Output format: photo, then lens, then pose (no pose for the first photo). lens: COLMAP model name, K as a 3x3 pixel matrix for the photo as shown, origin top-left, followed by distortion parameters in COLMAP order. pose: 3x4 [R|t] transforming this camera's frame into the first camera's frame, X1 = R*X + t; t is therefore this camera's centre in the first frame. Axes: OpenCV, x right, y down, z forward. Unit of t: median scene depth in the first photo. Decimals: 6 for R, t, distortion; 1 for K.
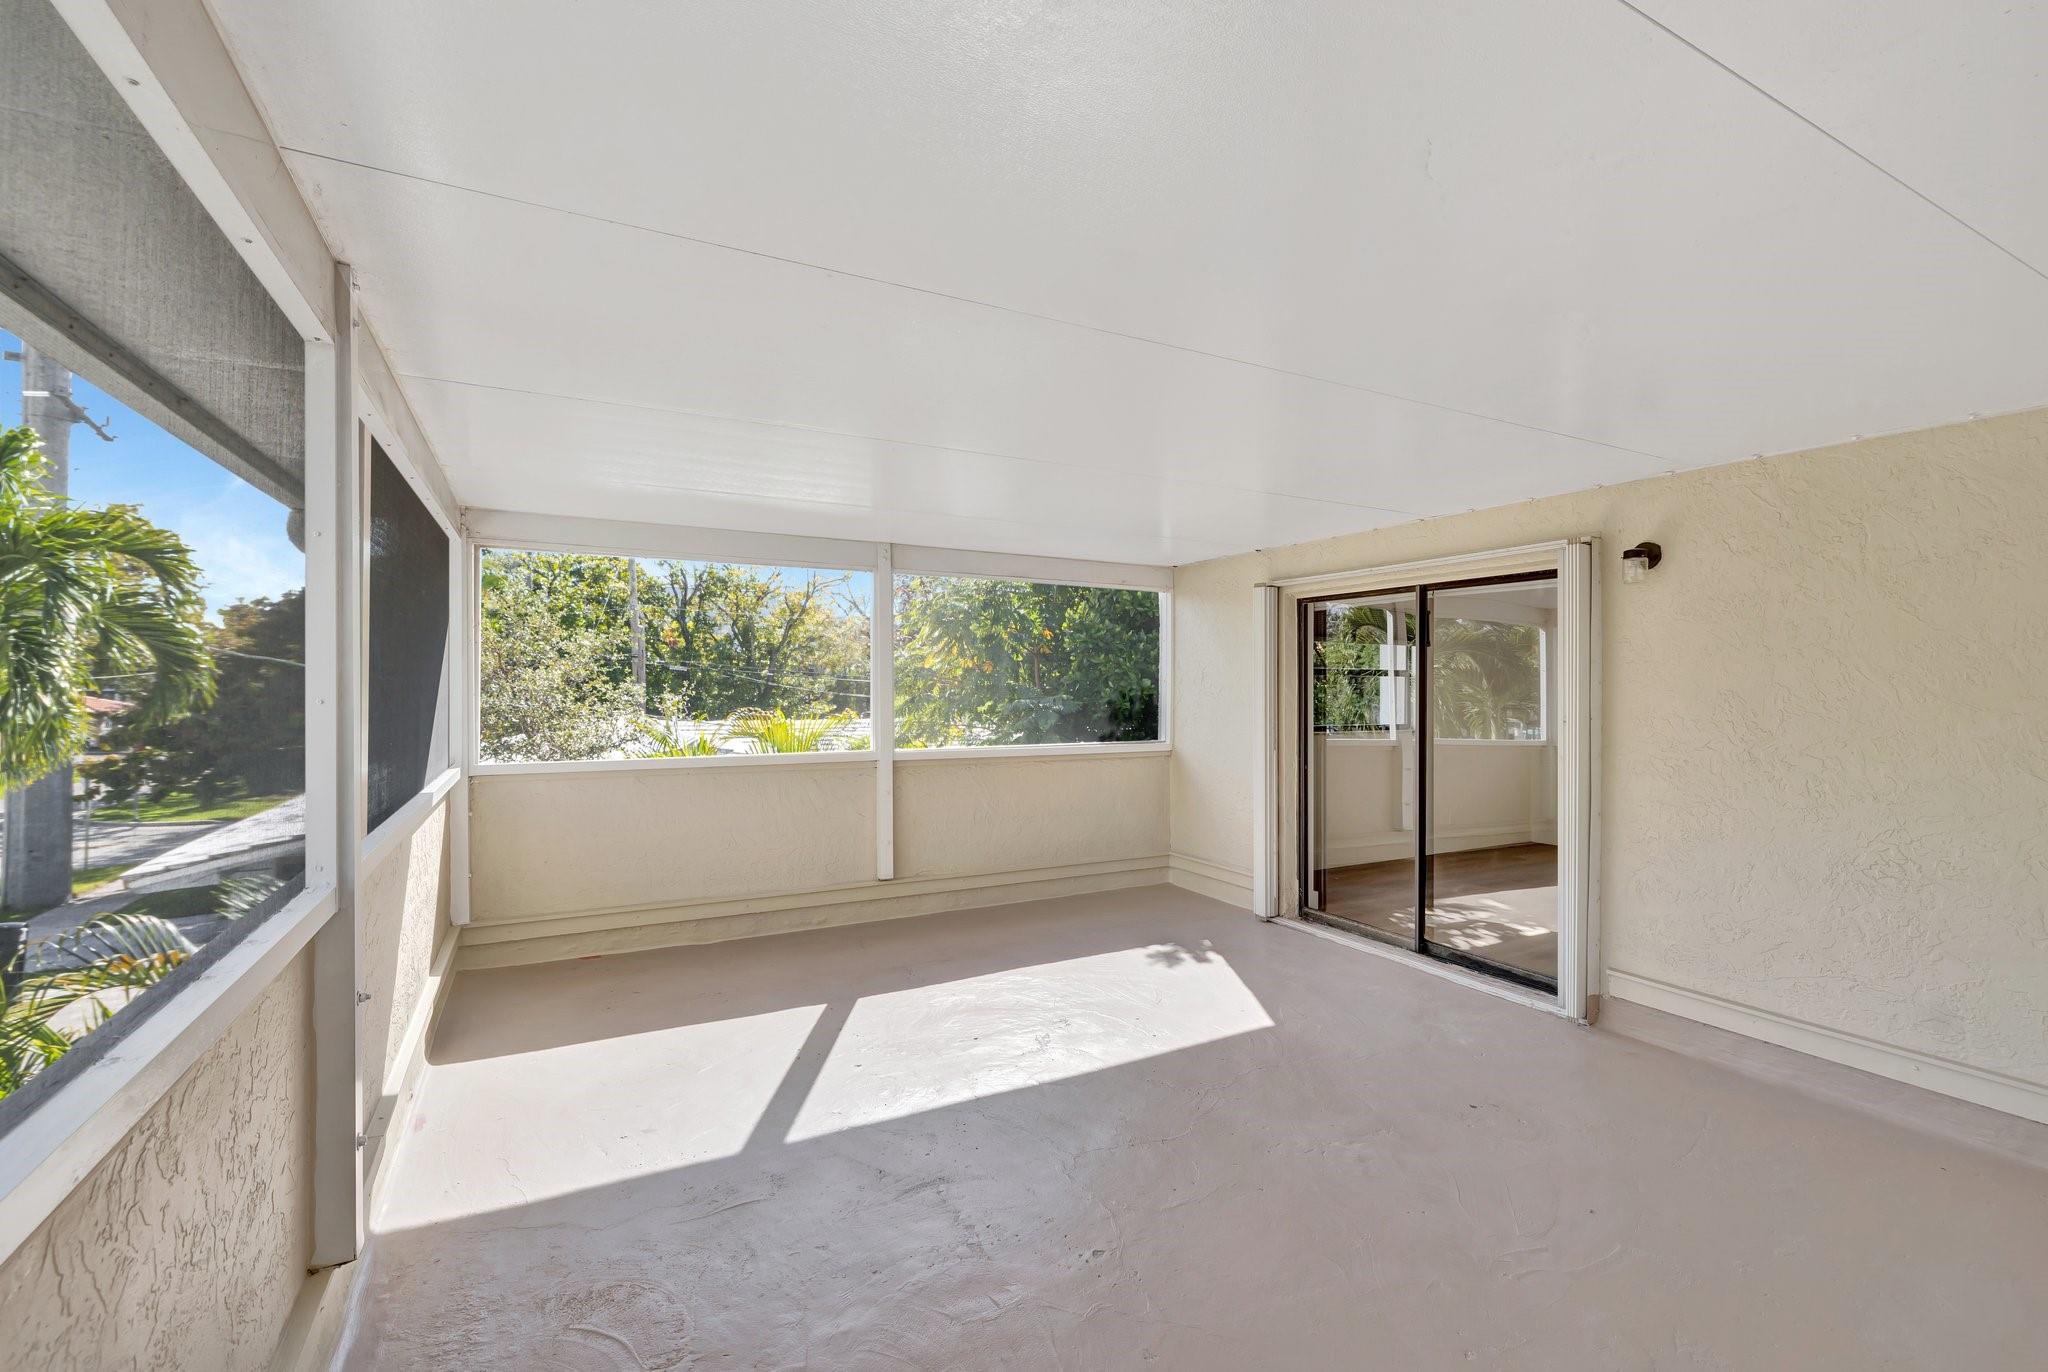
lens RADIAL K [[862.2, 0, 1003.3], [0, 862.2, 677.5], [0, 0, 1]] dist [-0.000990, -0.000054]
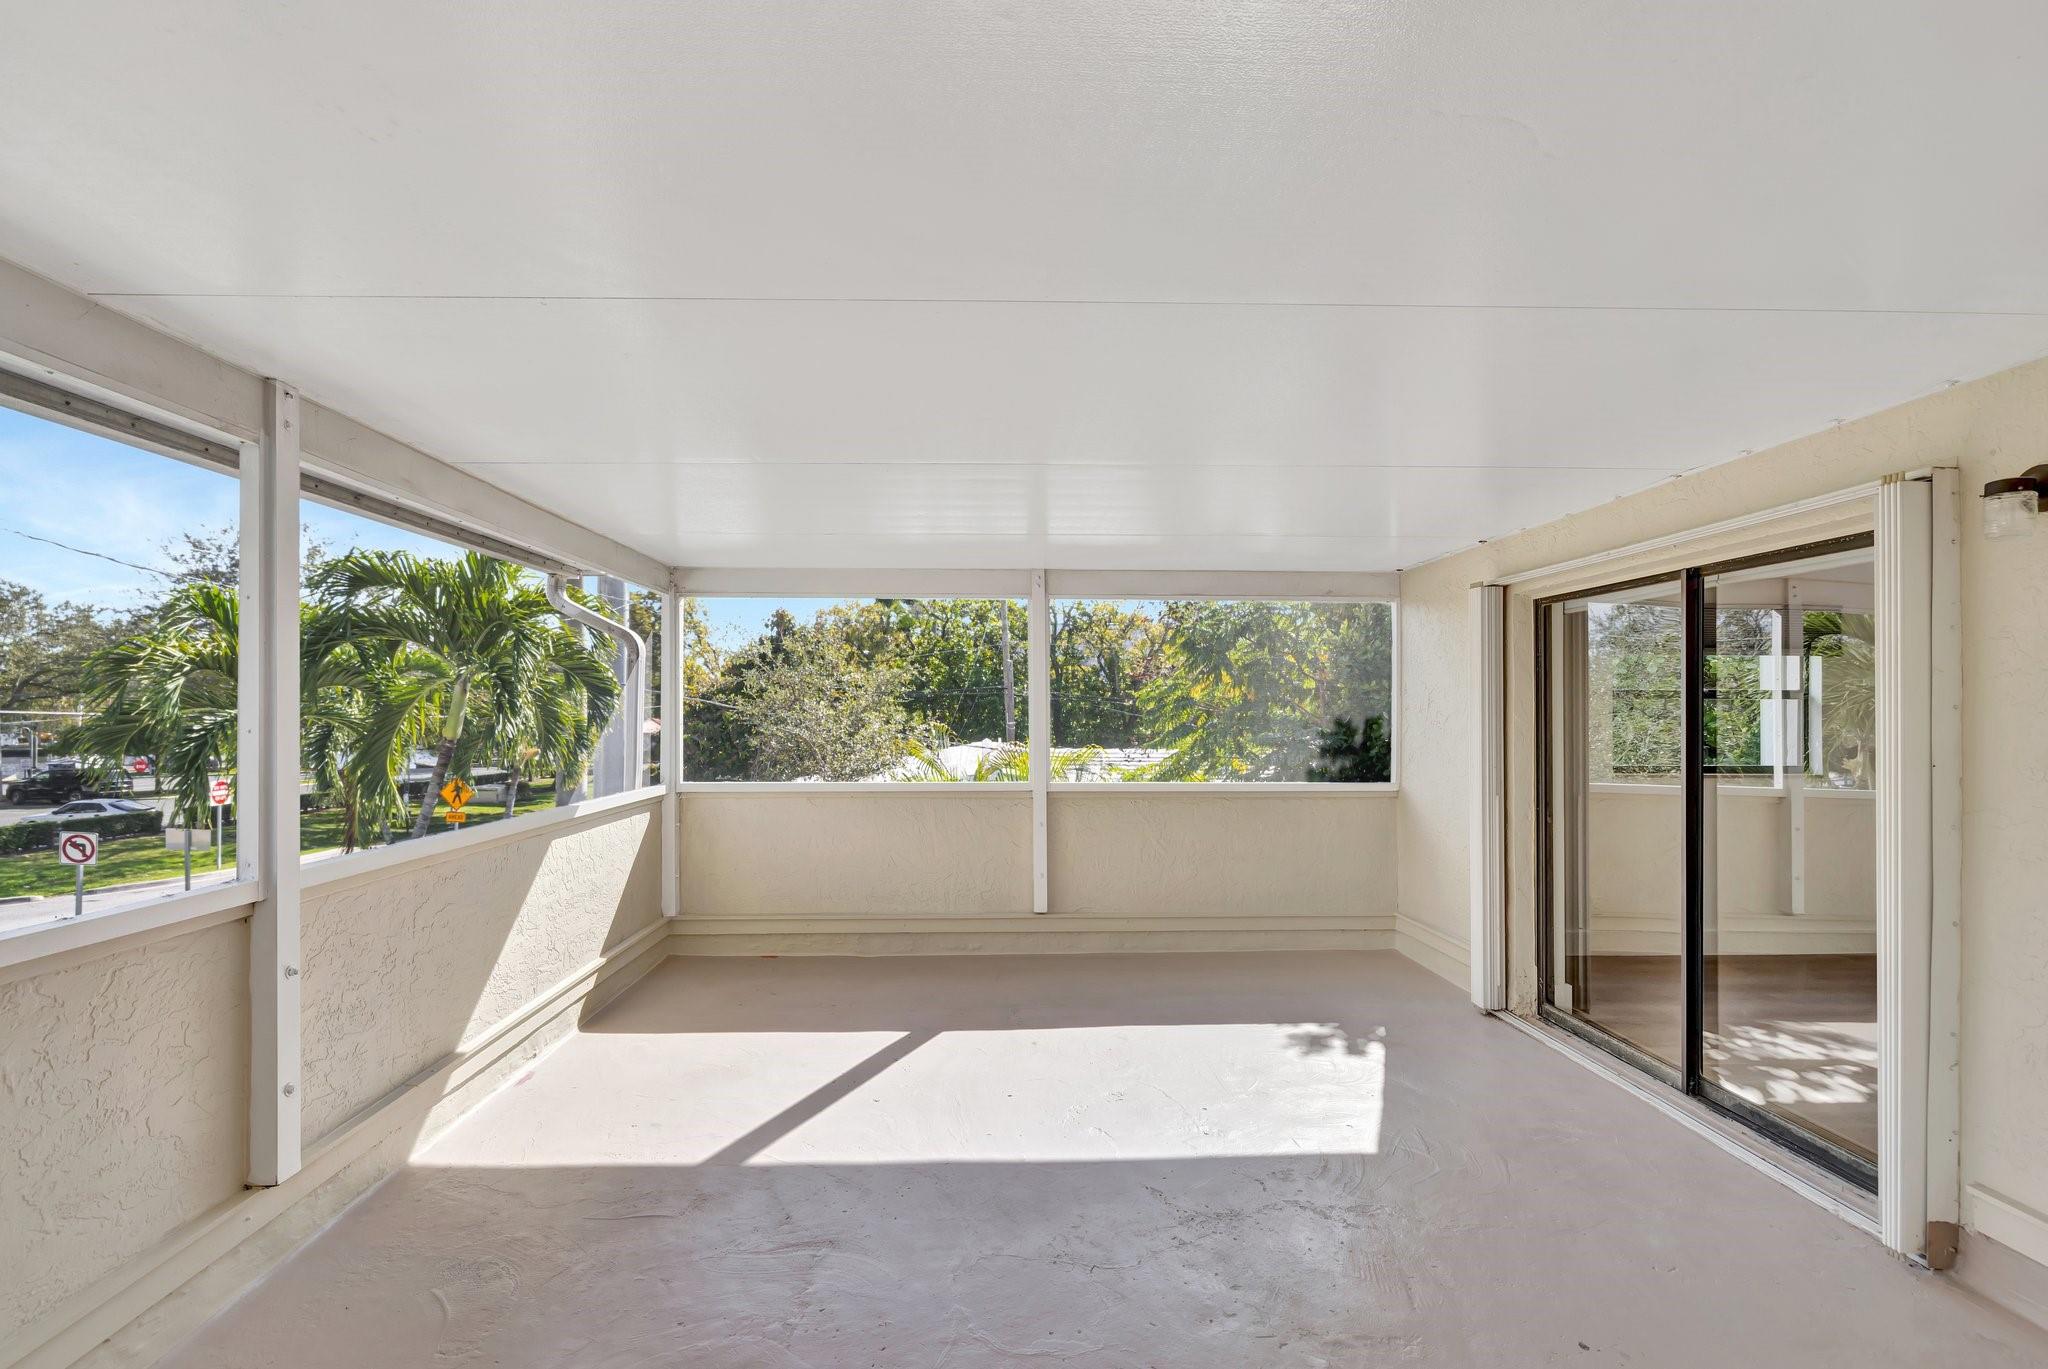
lens RADIAL K [[842.2, 0, 1015.2], [0, 842.2, 700.5], [0, 0, 1]] dist [0.002693, 0.000740]
pose [[0.902986, -0.009917, -0.429556, 0.262045], [0.006946, 0.999940, -0.008484, 0.002035], [0.429615, 0.004677, 0.903000, 0.132830]]
